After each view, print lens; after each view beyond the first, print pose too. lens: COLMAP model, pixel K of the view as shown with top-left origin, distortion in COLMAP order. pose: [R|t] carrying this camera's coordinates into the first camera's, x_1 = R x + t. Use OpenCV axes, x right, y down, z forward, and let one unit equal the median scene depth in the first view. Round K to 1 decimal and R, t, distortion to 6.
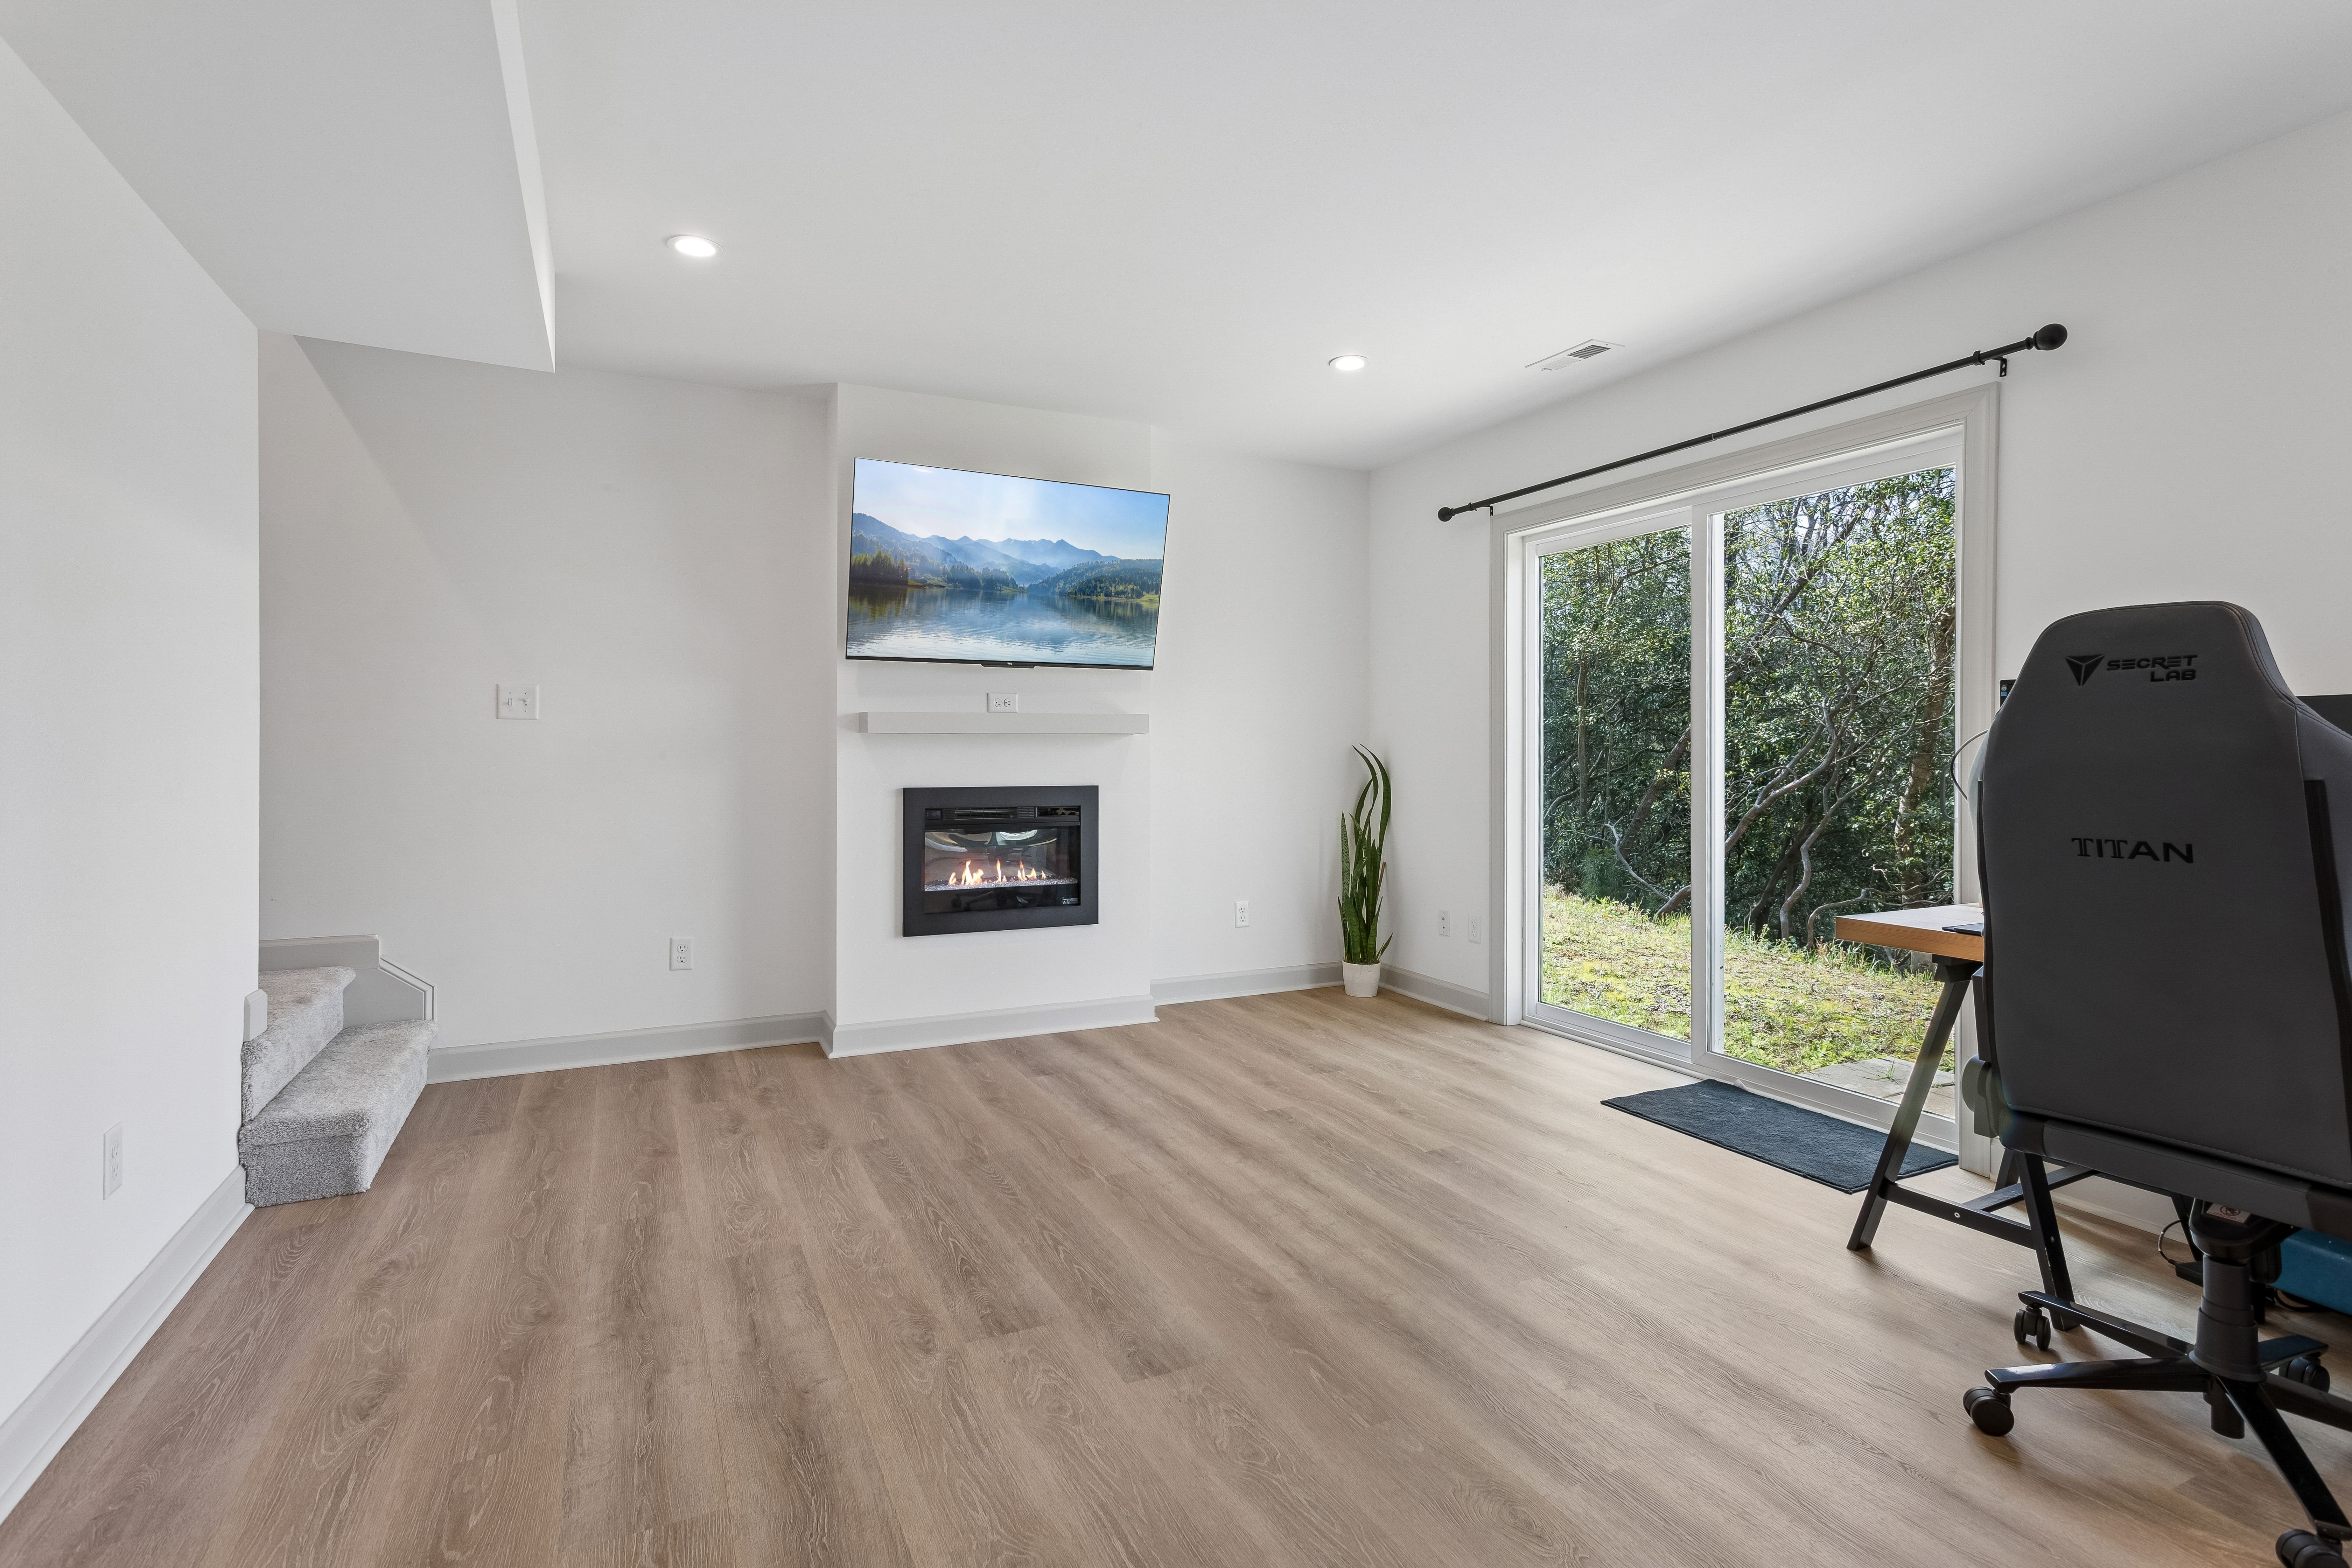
lens RADIAL K [[1127.7, 0, 1176.4], [0, 1127.7, 763.6], [0, 0, 1]] dist [0.010724, -0.000071]
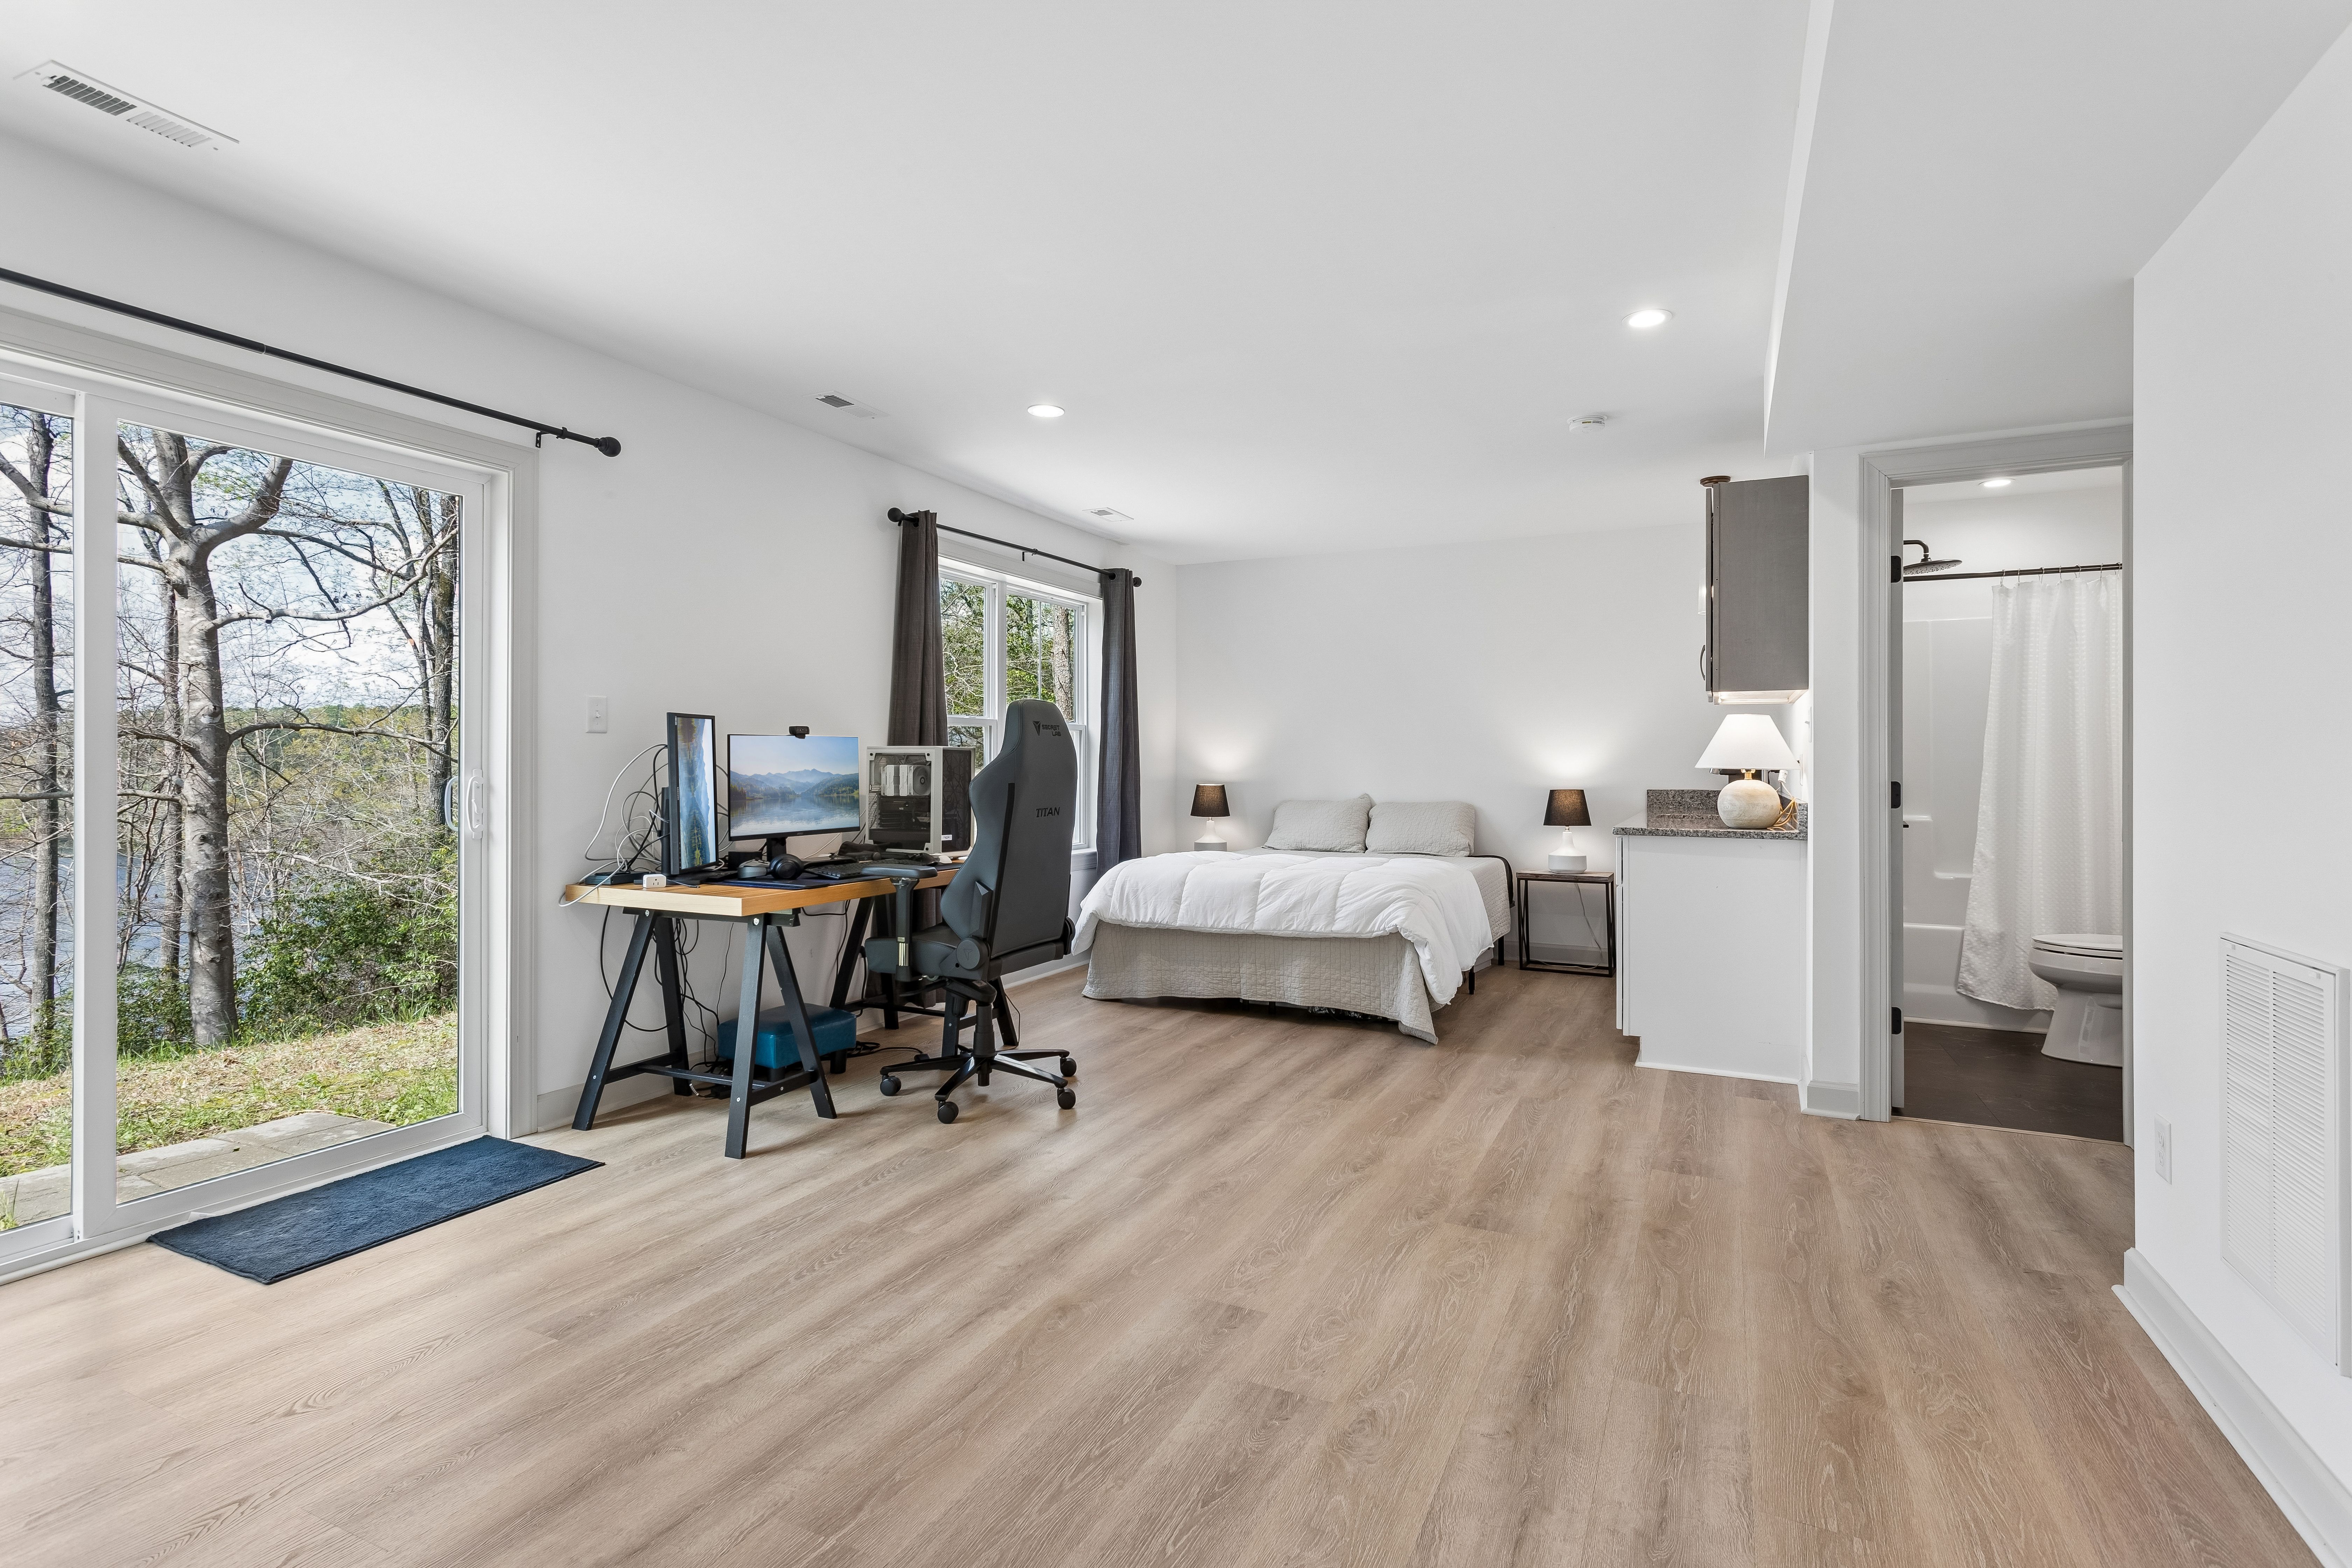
lens RADIAL K [[1127.7, 0, 1173.5], [0, 1127.7, 775.6], [0, 0, 1]] dist [0.010724, -0.000071]
pose [[-0.615635, -0.008631, 0.787984, -0.768026], [0.004377, 0.999887, 0.014372, -0.019637], [-0.788019, 0.012297, -0.615528, 1.531935]]
